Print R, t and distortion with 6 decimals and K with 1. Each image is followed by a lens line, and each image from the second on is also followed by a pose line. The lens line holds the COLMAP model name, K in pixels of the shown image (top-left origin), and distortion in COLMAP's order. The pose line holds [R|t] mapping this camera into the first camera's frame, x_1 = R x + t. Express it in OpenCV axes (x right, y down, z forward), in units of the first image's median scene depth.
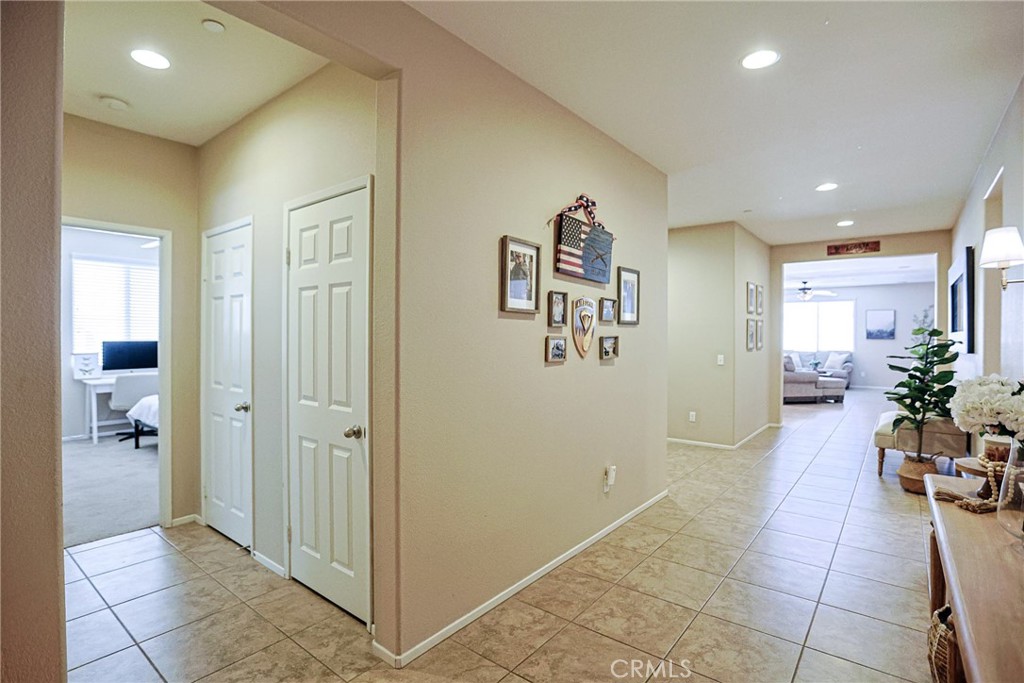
lens RADIAL K [[500.6, 0, 511.6], [0, 500.6, 333.3], [0, 0, 1]] dist [-0.057514, 0.024225]
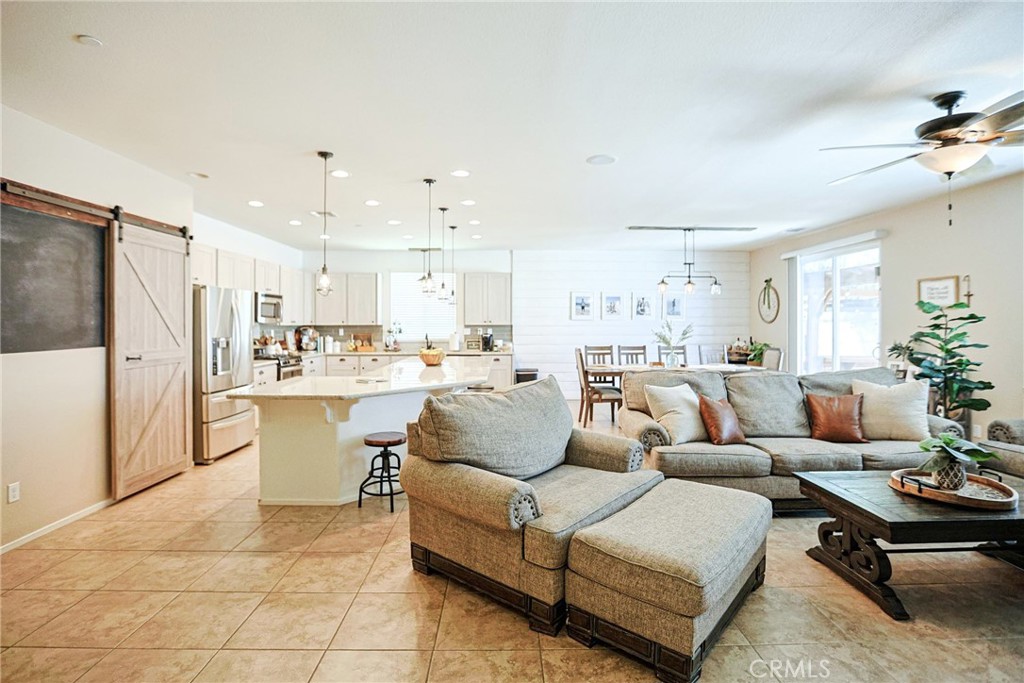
lens RADIAL K [[500.6, 0, 511.6], [0, 500.6, 333.3], [0, 0, 1]] dist [-0.057514, 0.024225]
pose [[0.645445, 0.012240, -0.763709, 0.619979], [0.003740, 0.999809, 0.019184, 0.003448], [0.763798, -0.015238, 0.645276, 0.671064]]
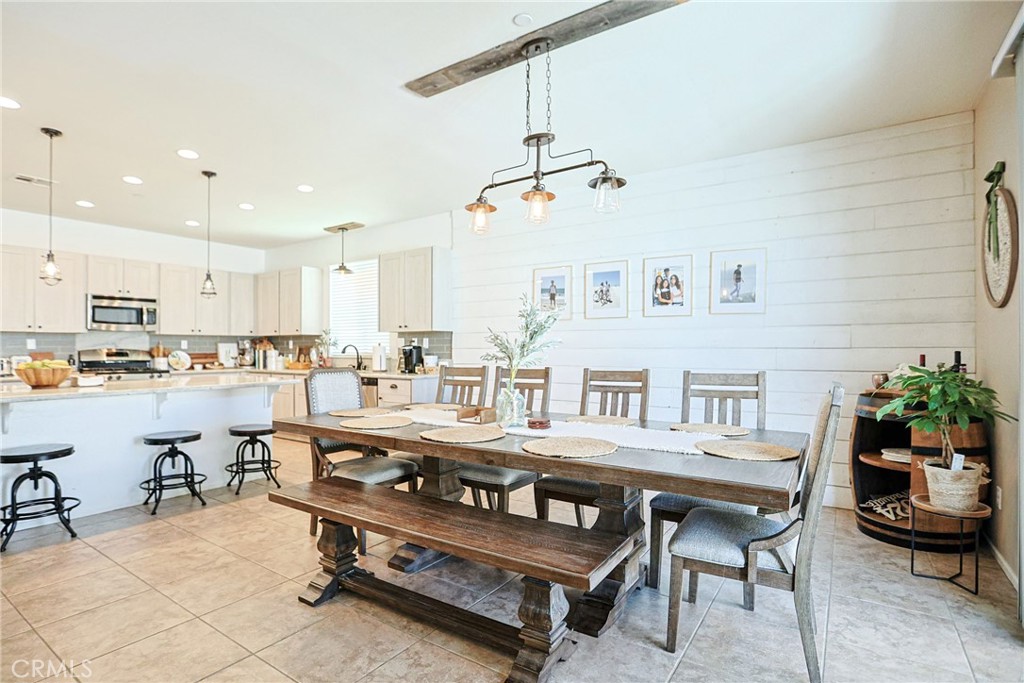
lens RADIAL K [[509.8, 0, 502.1], [0, 509.8, 347.9], [0, 0, 1]] dist [-0.058370, 0.025618]
pose [[0.074139, -0.000476, -0.997248, 0.526570], [0.005178, 0.999987, -0.000093, 0.019960], [0.997234, -0.005157, 0.074140, 1.145256]]
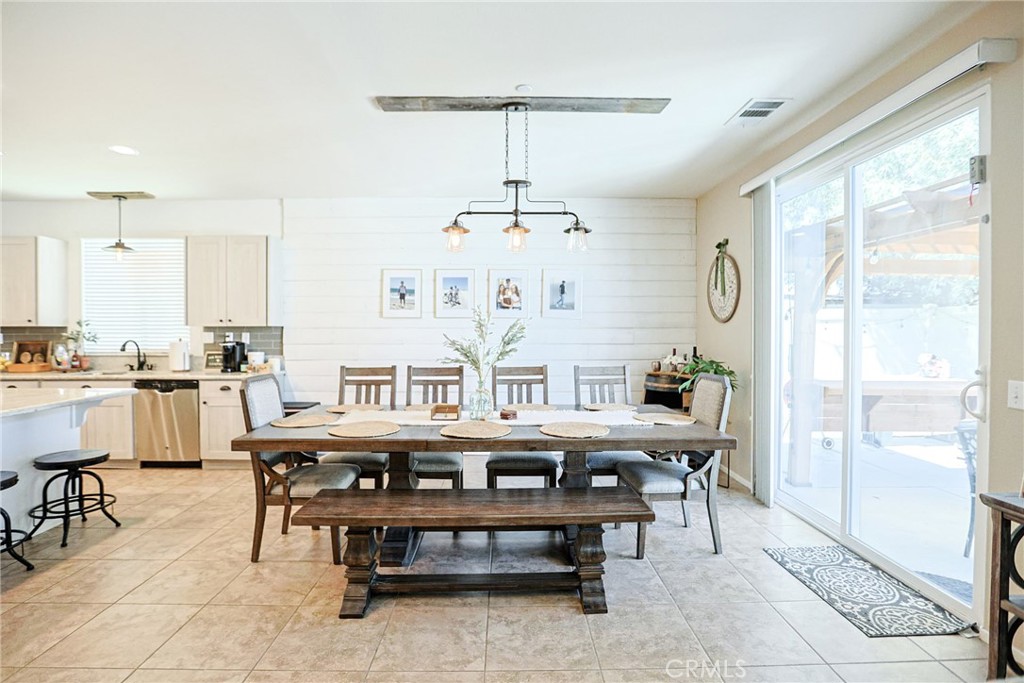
lens RADIAL K [[494.0, 0, 509.3], [0, 494.0, 335.9], [0, 0, 1]] dist [-0.054337, 0.021574]
pose [[0.635100, 0.008289, -0.772385, 0.510844], [0.003555, 0.999900, 0.013654, 0.008248], [0.772422, -0.011418, 0.635007, 1.021036]]
